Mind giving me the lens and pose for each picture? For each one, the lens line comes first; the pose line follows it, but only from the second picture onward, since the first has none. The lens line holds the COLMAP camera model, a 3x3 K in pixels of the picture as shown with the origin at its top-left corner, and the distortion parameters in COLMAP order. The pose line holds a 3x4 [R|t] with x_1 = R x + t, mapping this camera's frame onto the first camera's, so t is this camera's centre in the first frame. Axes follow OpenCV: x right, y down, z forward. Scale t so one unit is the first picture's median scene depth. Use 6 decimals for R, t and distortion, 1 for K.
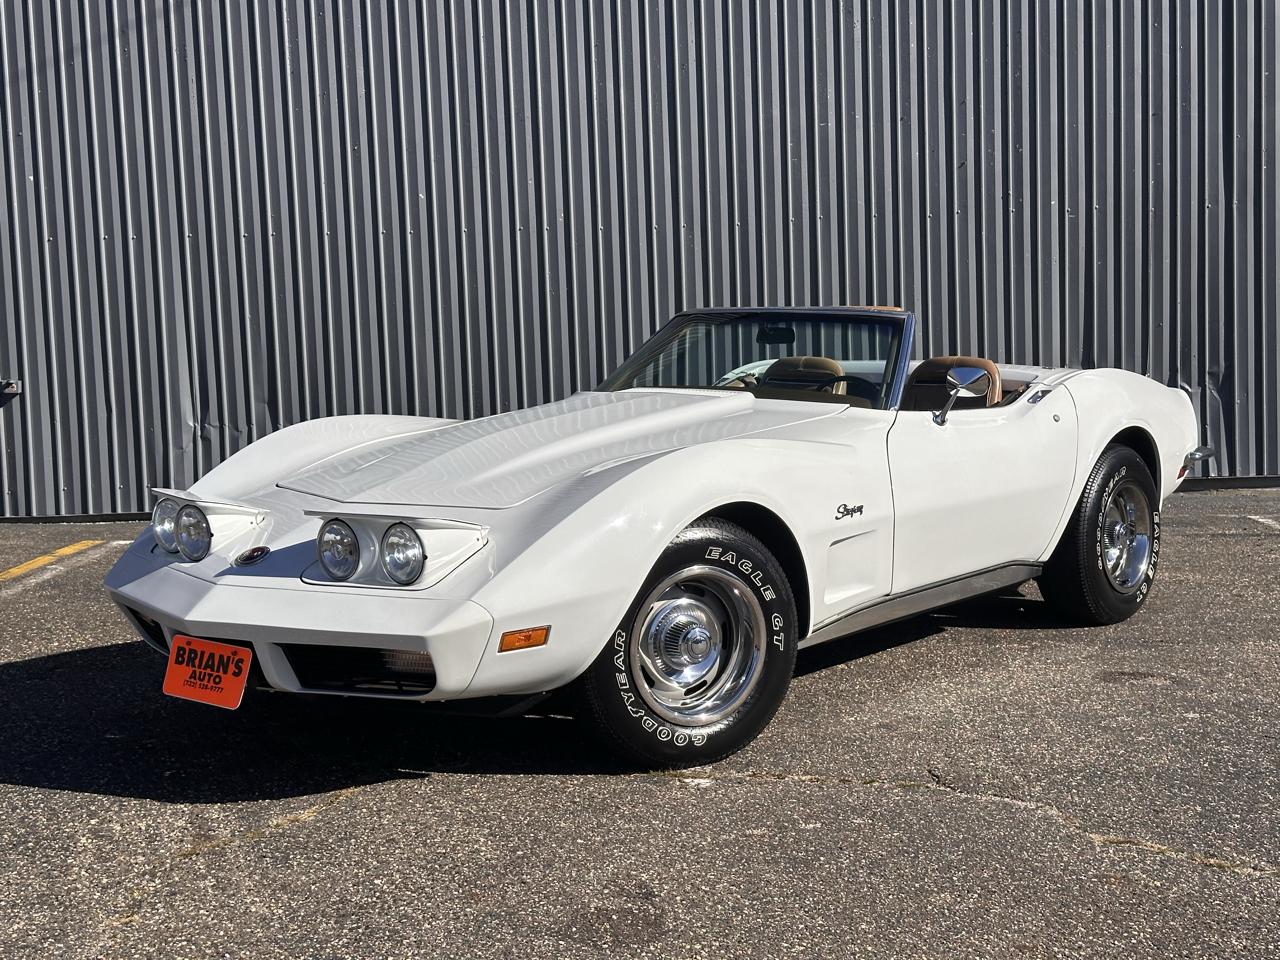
lens RADIAL K [[1802.9, 0, 644.0], [0, 1802.9, 476.7], [0, 0, 1]] dist [0.121722, 0.000000]
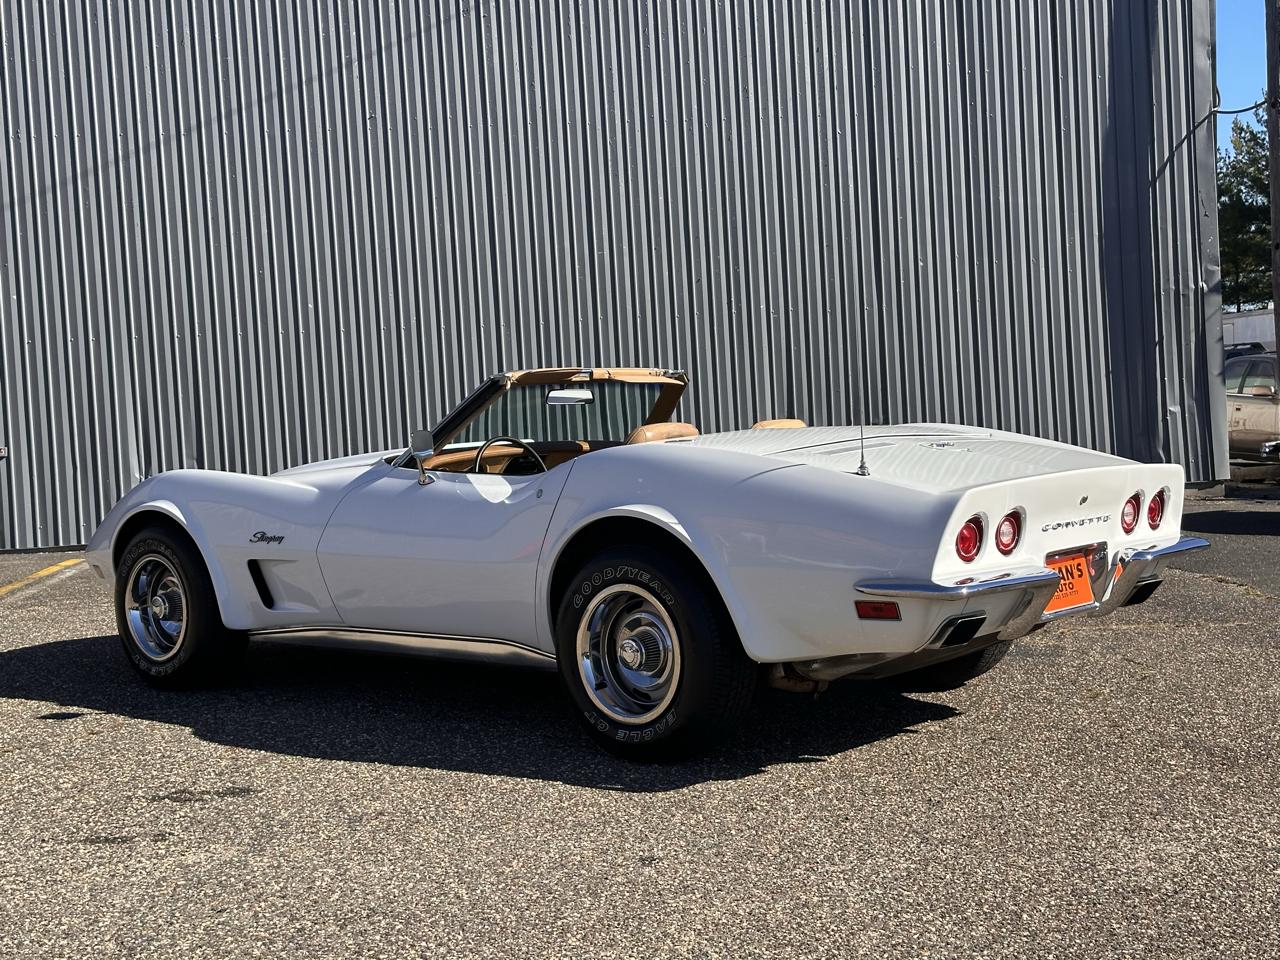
lens RADIAL K [[1802.9, 0, 659.2], [0, 1802.9, 474.6], [0, 0, 1]] dist [0.121722, 0.000000]
pose [[0.991979, -0.024051, 0.124097, -0.034153], [0.030604, 0.998221, -0.051168, 0.051134], [-0.122645, 0.054555, 0.990950, -0.387979]]
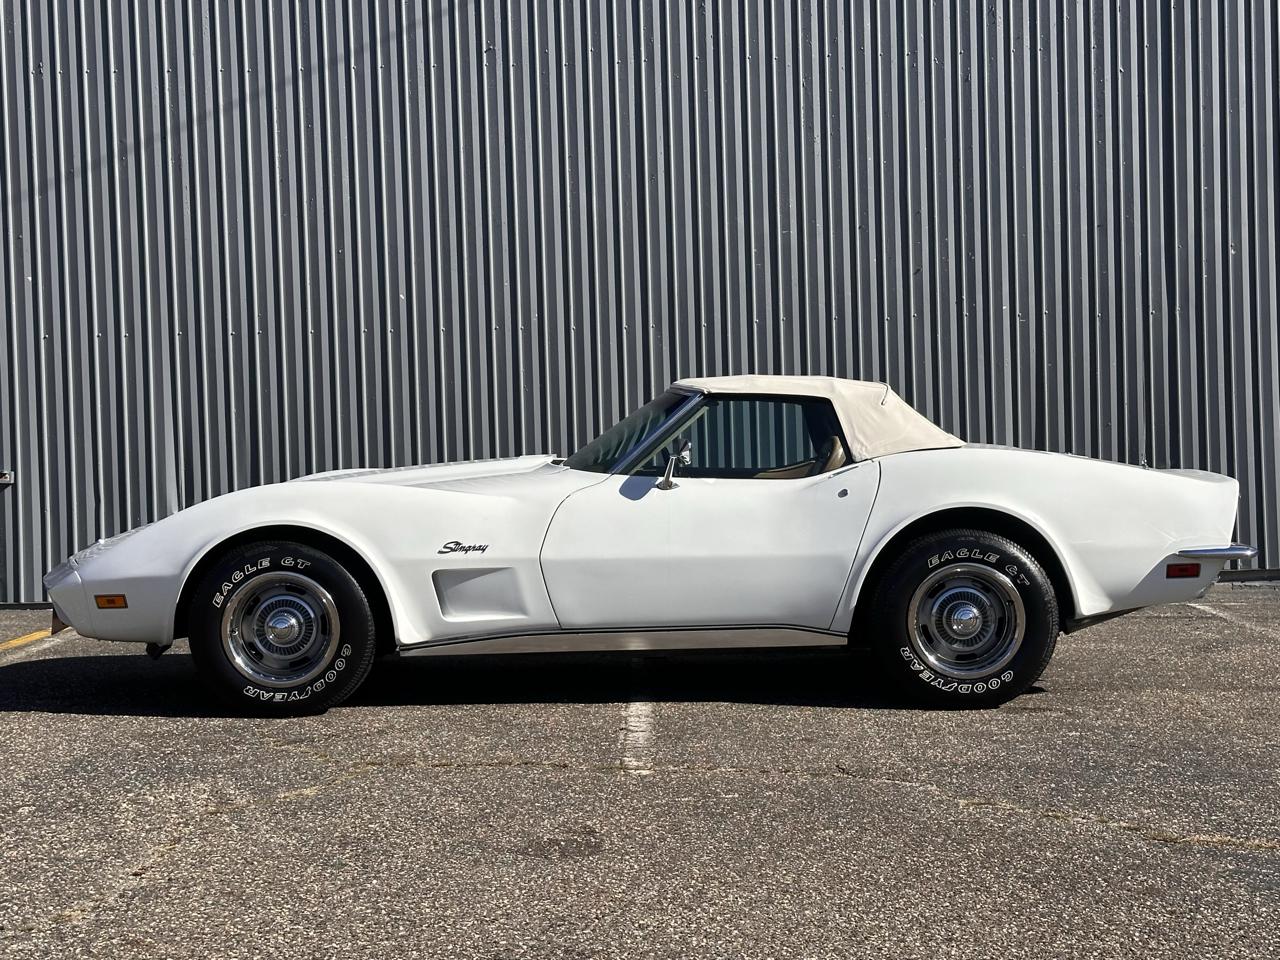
lens RADIAL K [[1960.2, 0, 634.4], [0, 1960.2, 490.5], [0, 0, 1]] dist [0.132703, 0.000000]
pose [[0.999980, 0.006113, 0.001847, 0.010049], [-0.005978, 0.997797, -0.066072, 0.030968], [-0.002247, 0.066059, 0.997813, -0.126888]]
